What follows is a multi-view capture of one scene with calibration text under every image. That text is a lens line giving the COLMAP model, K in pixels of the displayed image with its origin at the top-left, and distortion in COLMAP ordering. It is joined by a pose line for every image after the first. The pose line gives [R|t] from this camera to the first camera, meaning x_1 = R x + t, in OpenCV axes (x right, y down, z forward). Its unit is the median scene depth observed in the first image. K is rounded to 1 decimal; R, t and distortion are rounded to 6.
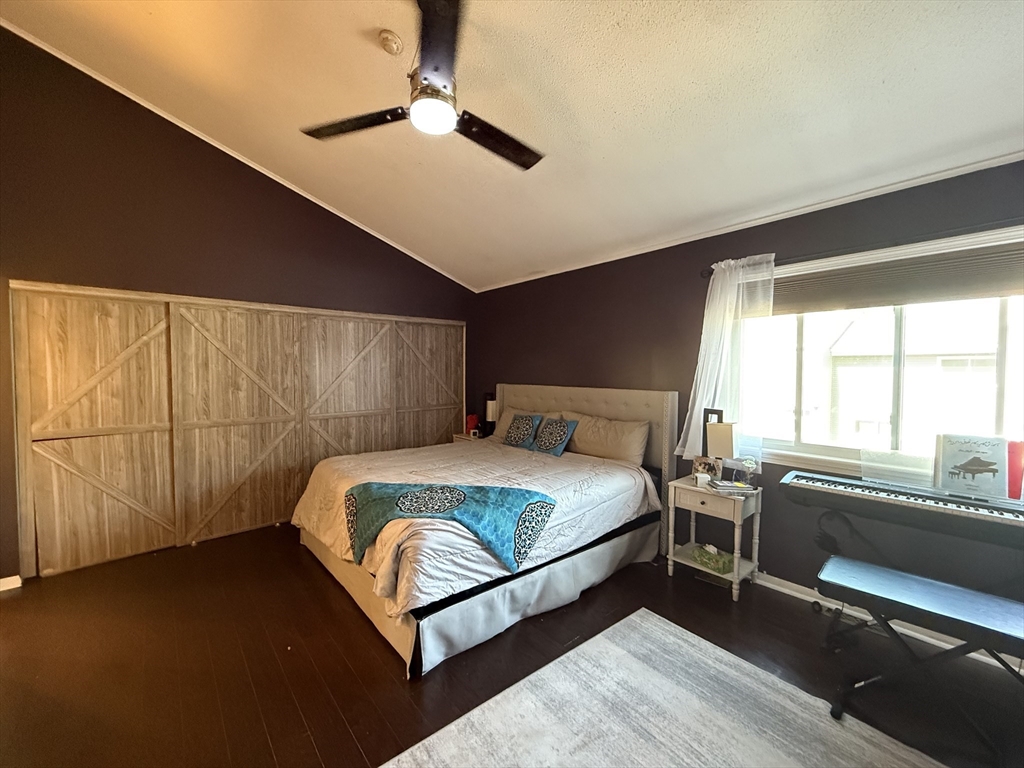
lens RADIAL K [[408.8, 0, 509.0], [0, 408.8, 382.8], [0, 0, 1]] dist [0.000024, 0.000015]
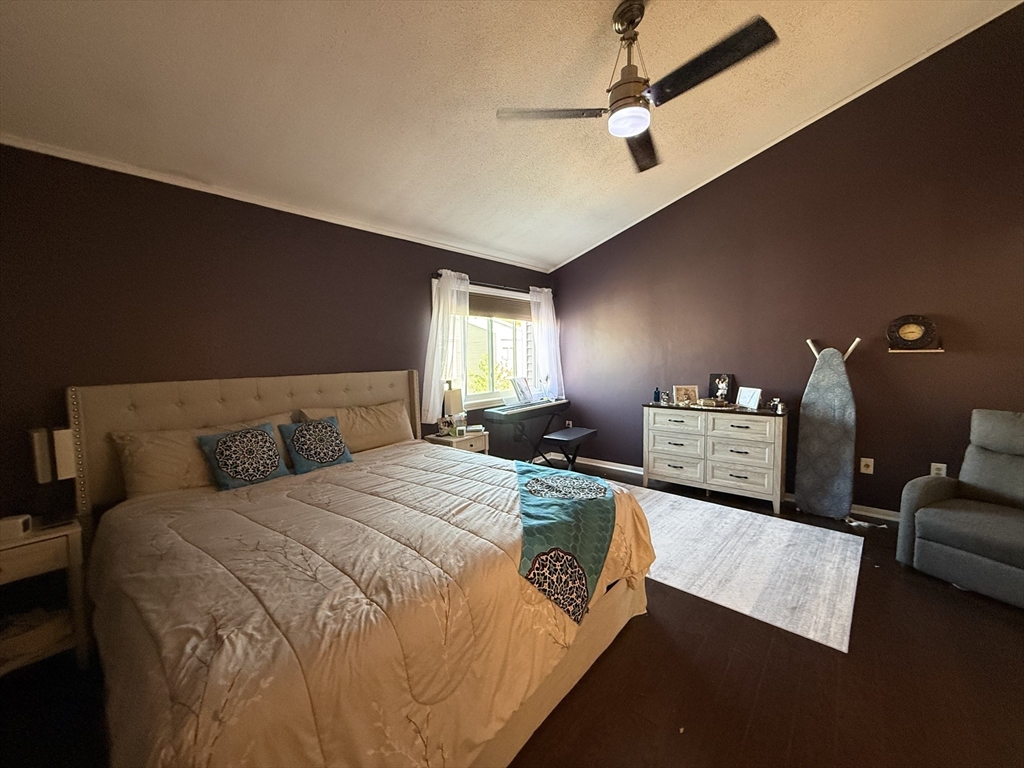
lens RADIAL K [[408.8, 0, 509.0], [0, 408.8, 382.8], [0, 0, 1]] dist [0.000024, 0.000015]
pose [[-0.140108, -0.075695, 0.987239, -0.877785], [0.043184, 0.995658, 0.082469, -0.029167], [-0.989194, 0.054187, -0.136231, 1.017234]]
